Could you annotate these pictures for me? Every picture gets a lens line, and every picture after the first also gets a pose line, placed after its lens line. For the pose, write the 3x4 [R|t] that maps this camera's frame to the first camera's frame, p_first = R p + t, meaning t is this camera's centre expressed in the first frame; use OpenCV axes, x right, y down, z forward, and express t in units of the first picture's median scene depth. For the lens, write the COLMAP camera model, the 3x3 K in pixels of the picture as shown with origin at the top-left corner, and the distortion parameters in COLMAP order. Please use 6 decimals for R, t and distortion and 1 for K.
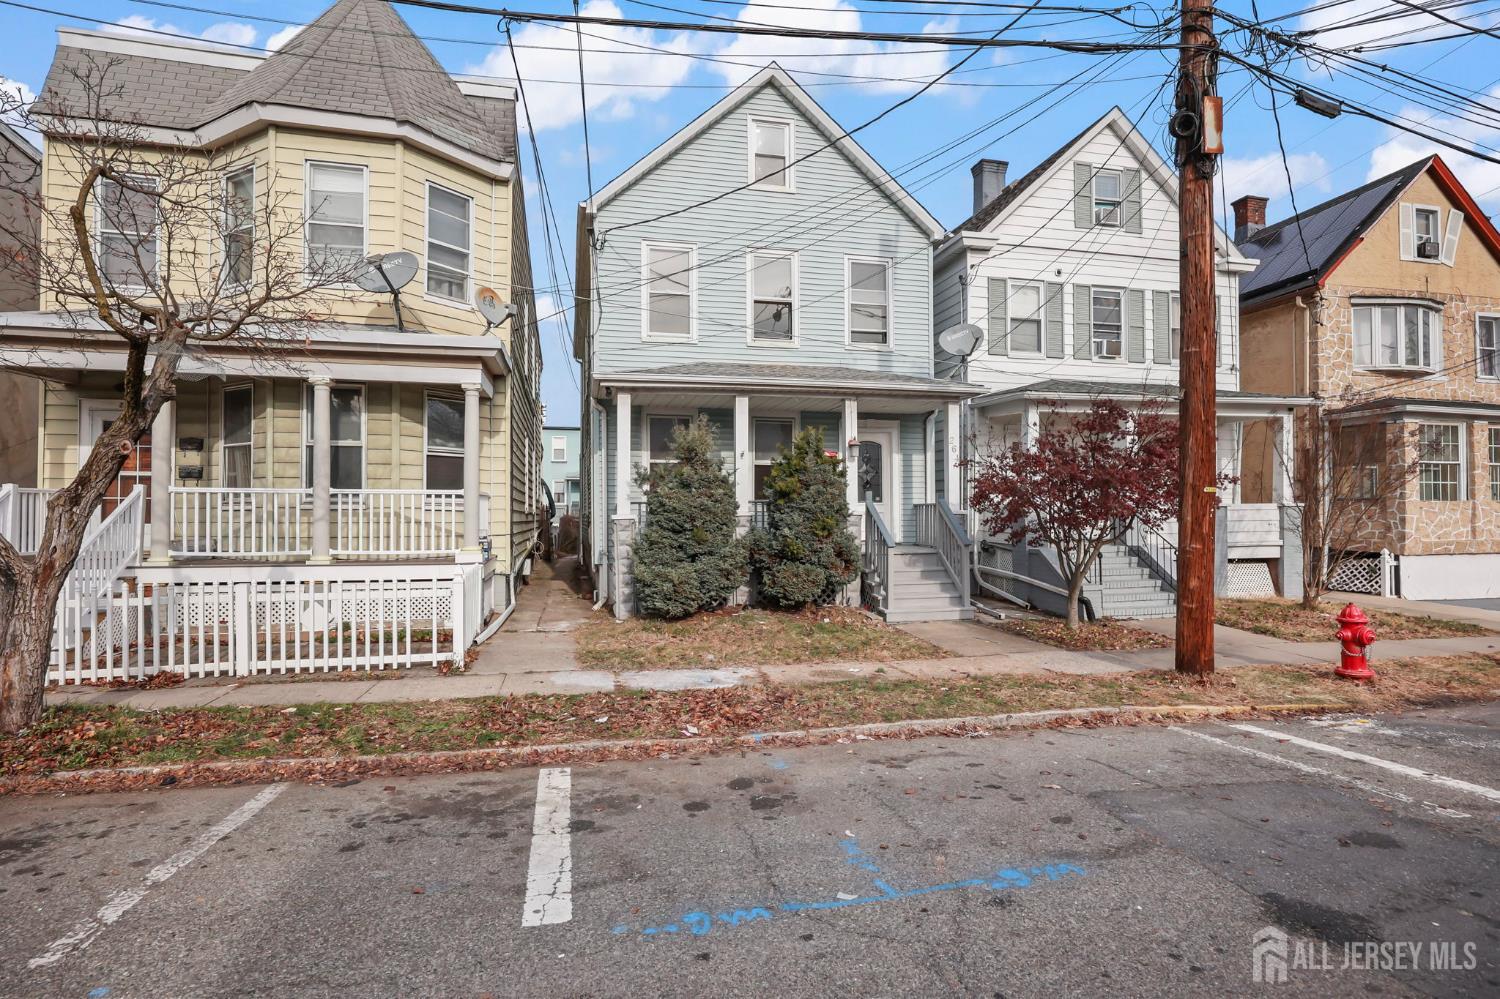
lens RADIAL K [[615.4, 0, 748.3], [0, 615.4, 504.4], [0, 0, 1]] dist [-0.000611, -0.000052]
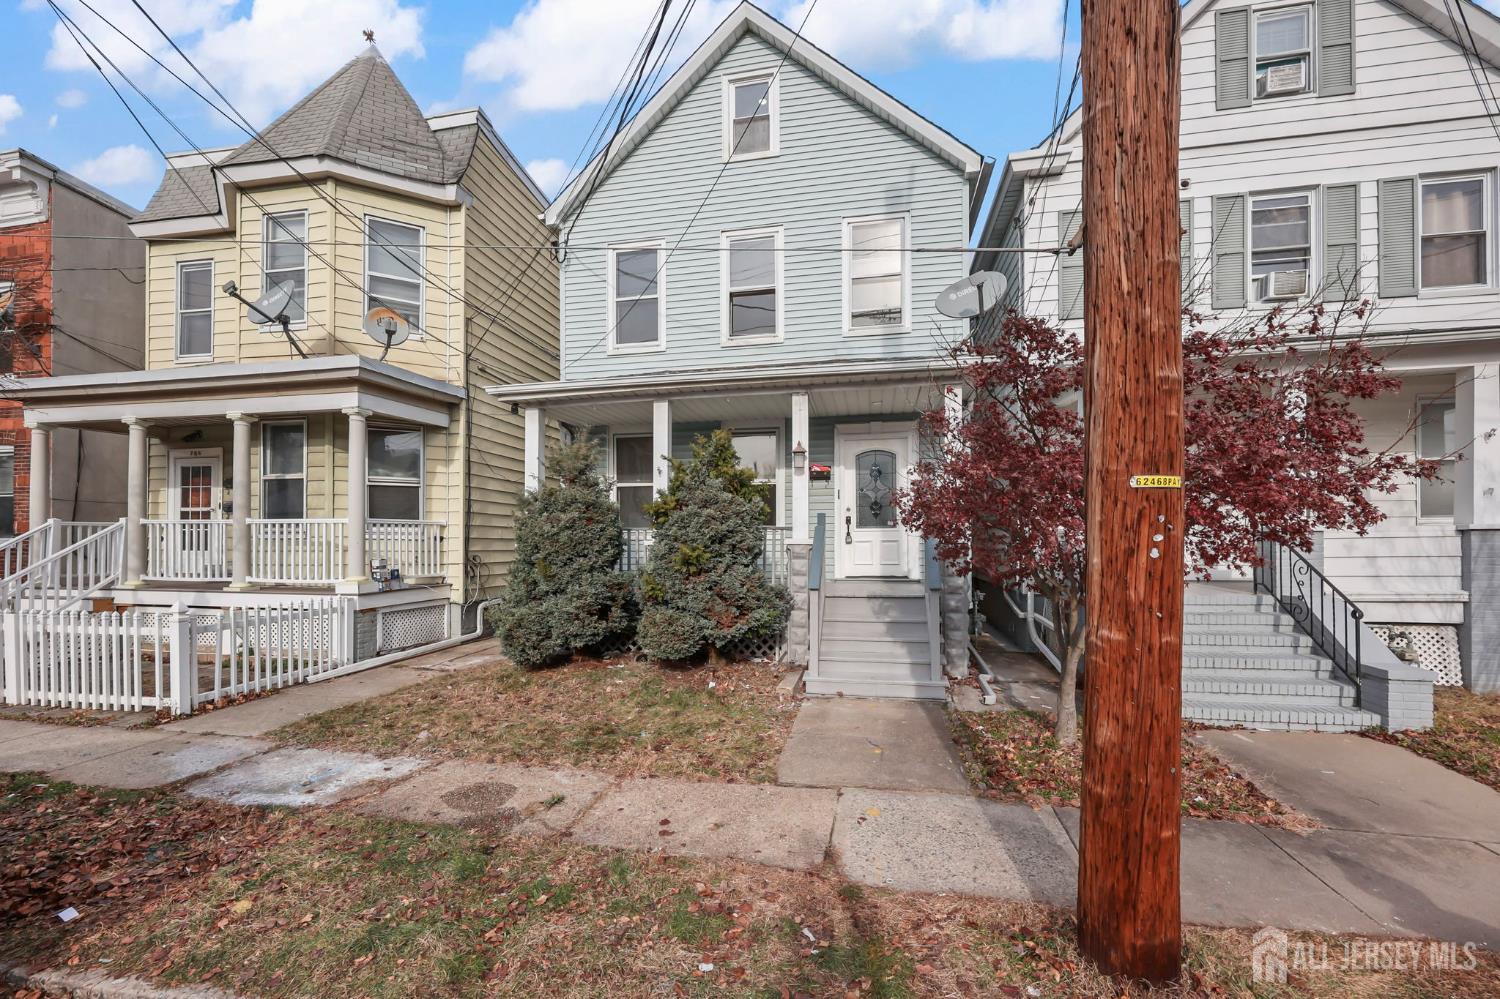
lens RADIAL K [[548.3, 0, 753.6], [0, 548.3, 538.2], [0, 0, 1]] dist [-0.000211, -0.000171]
pose [[0.933006, -0.002501, -0.359852, 0.373449], [0.006636, 0.999925, 0.010256, 0.002509], [0.359800, -0.011957, 0.932953, 0.354837]]
